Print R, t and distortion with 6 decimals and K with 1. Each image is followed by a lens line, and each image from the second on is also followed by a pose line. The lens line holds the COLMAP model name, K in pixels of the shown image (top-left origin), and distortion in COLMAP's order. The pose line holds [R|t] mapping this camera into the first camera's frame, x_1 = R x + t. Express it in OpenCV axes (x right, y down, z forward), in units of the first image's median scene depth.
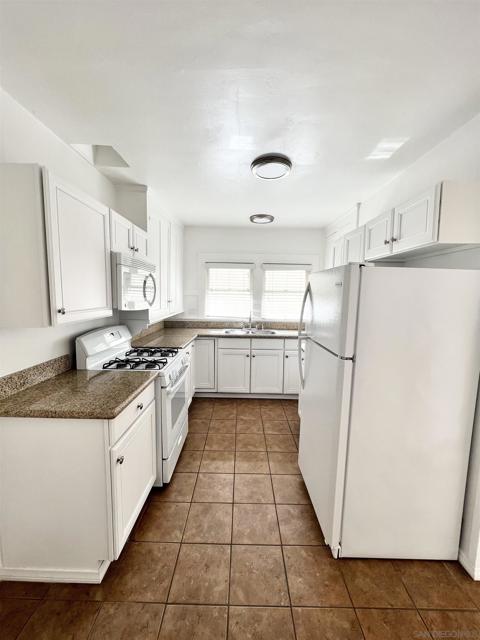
lens RADIAL K [[256.8, 0, 240.0], [0, 256.8, 320.0], [0, 0, 1]] dist [0.002271, -0.000249]
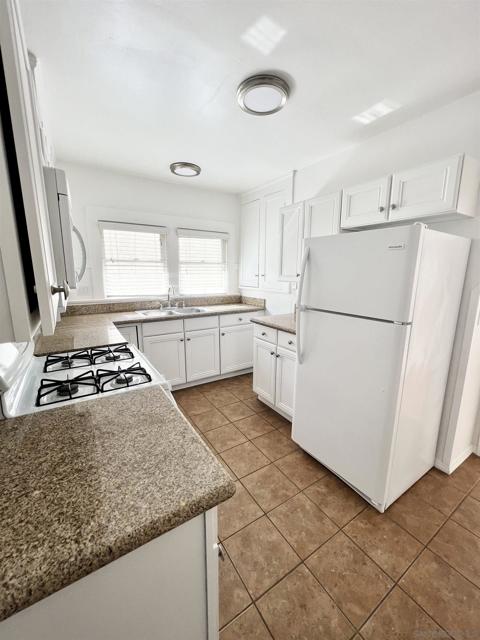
lens RADIAL K [[256.8, 0, 240.0], [0, 256.8, 320.0], [0, 0, 1]] dist [0.002271, -0.000249]
pose [[0.836188, -0.115626, 0.536117, -0.266249], [0.064999, 0.991527, 0.112465, -0.006966], [-0.544578, -0.059194, 0.836619, 0.216166]]
